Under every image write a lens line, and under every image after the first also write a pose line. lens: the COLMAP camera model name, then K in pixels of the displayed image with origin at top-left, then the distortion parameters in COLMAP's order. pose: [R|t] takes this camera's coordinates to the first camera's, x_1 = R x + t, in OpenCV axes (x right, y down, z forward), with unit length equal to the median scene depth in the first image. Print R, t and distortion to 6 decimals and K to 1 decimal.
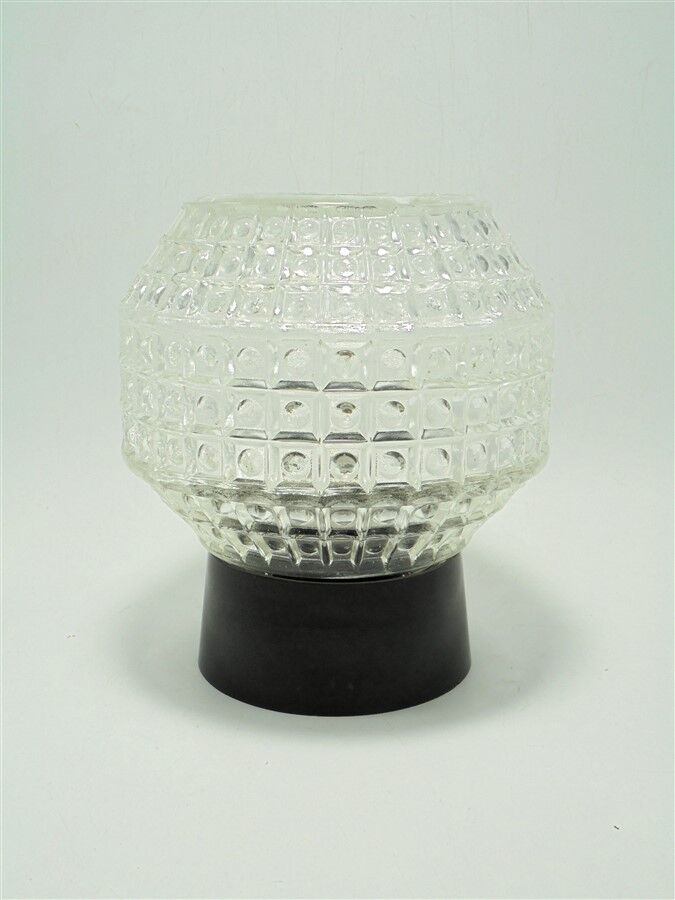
lens RADIAL K [[1154.0, 0, 337.6], [0, 1154.0, 450.3], [0, 0, 1]] dist [-0.029089, 0.000000]
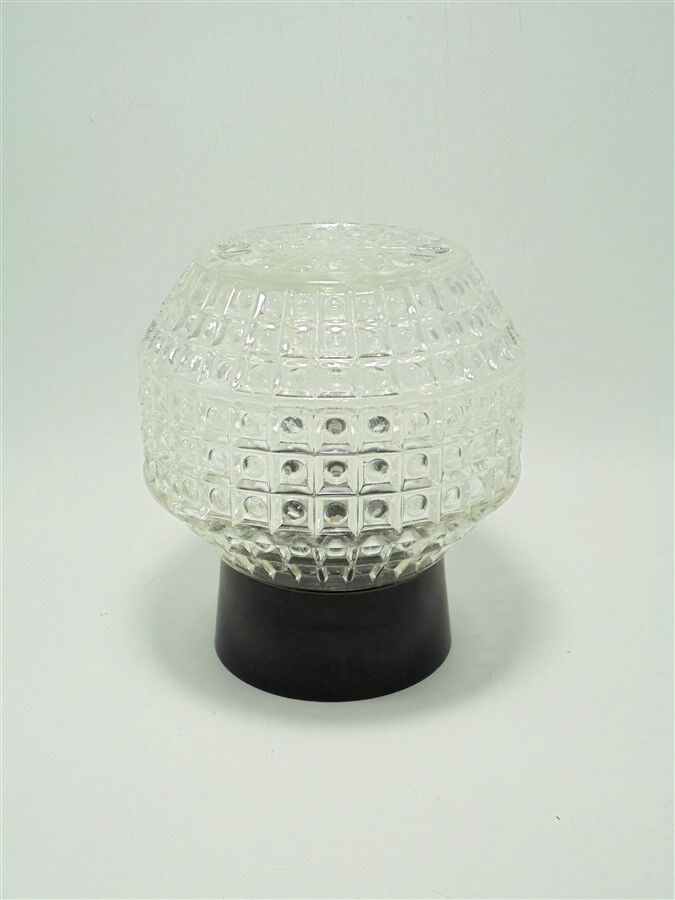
lens RADIAL K [[1154.0, 0, 339.1], [0, 1154.0, 451.1], [0, 0, 1]] dist [-0.029089, 0.000000]
pose [[0.999881, -0.000589, -0.015430, 0.025951], [0.002794, 0.989679, 0.143278, -0.205219], [0.015186, -0.143304, 0.989562, -0.136979]]
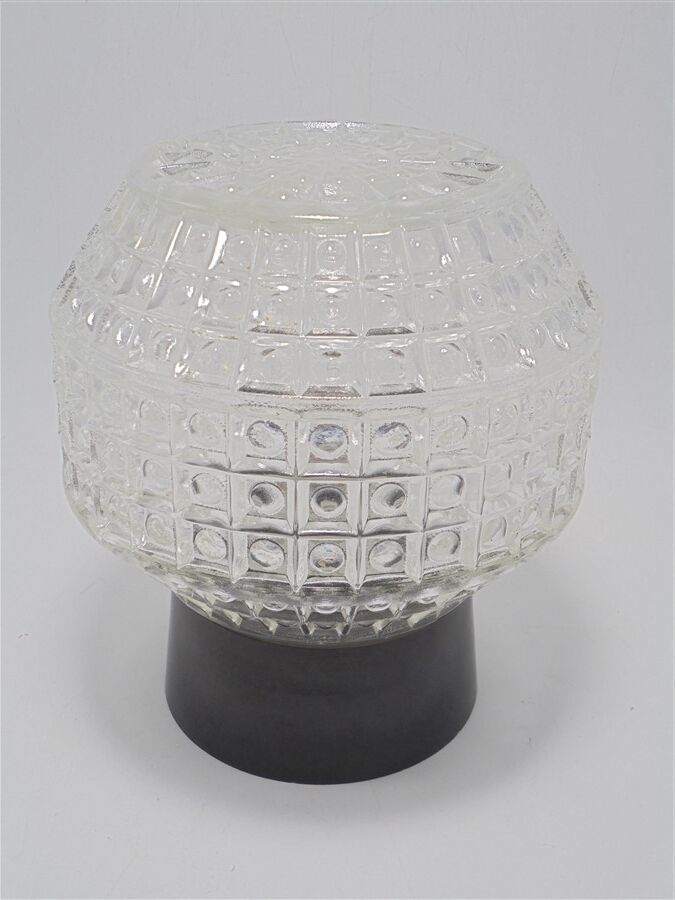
lens RADIAL K [[1154.0, 0, 333.1], [0, 1154.0, 453.4], [0, 0, 1]] dist [-0.029089, 0.000000]
pose [[0.999668, 0.020925, -0.015028, 0.019701], [-0.016756, 0.971194, 0.237701, -0.235317], [0.019569, -0.237370, 0.971222, 0.231109]]
